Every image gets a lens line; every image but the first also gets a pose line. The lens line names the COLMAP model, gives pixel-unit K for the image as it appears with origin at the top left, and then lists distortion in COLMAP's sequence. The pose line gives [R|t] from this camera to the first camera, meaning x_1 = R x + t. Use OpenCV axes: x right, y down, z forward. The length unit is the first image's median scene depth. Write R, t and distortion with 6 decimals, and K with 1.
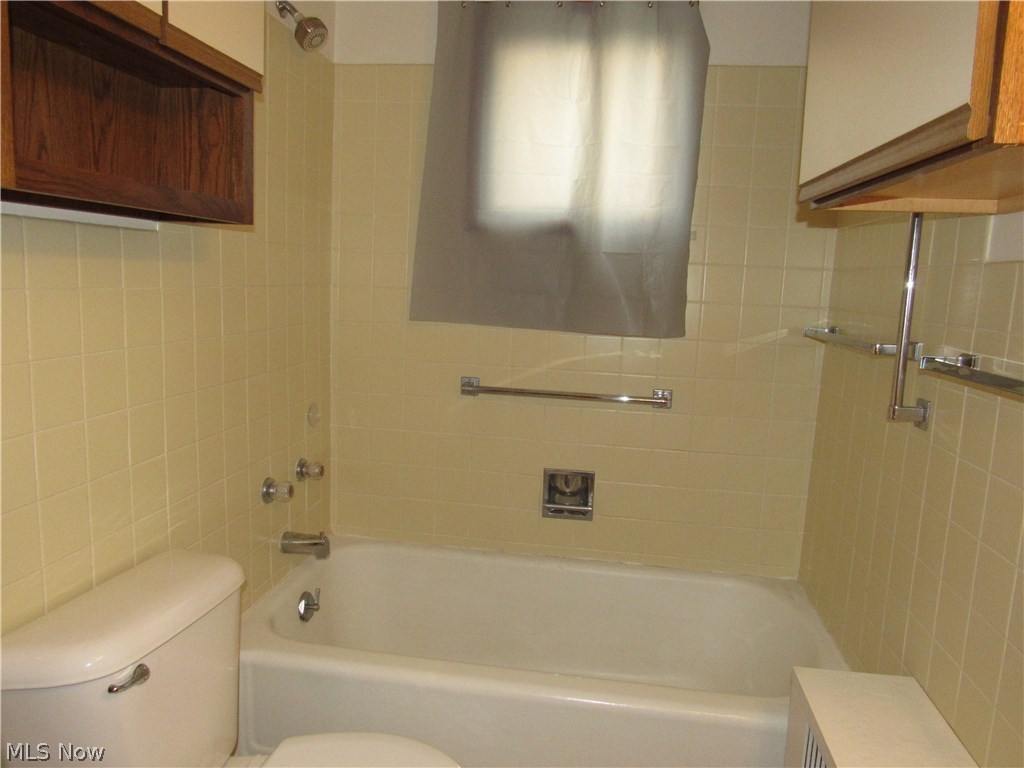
lens RADIAL K [[736.7, 0, 517.3], [0, 736.7, 377.2], [0, 0, 1]] dist [-0.003658, 0.000073]
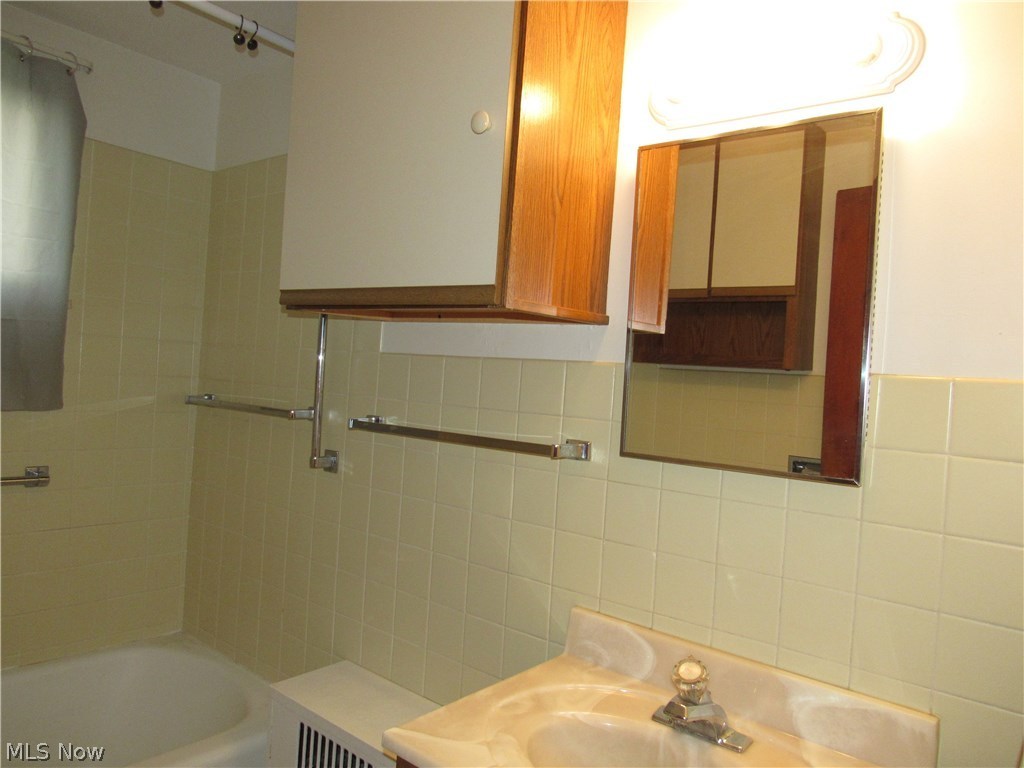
lens RADIAL K [[736.7, 0, 517.3], [0, 736.7, 377.2], [0, 0, 1]] dist [-0.003658, 0.000073]
pose [[0.524014, -0.012742, 0.851614, -0.303004], [0.071915, 0.996979, -0.029333, -0.028068], [-0.848668, 0.076615, 0.523348, 0.002278]]
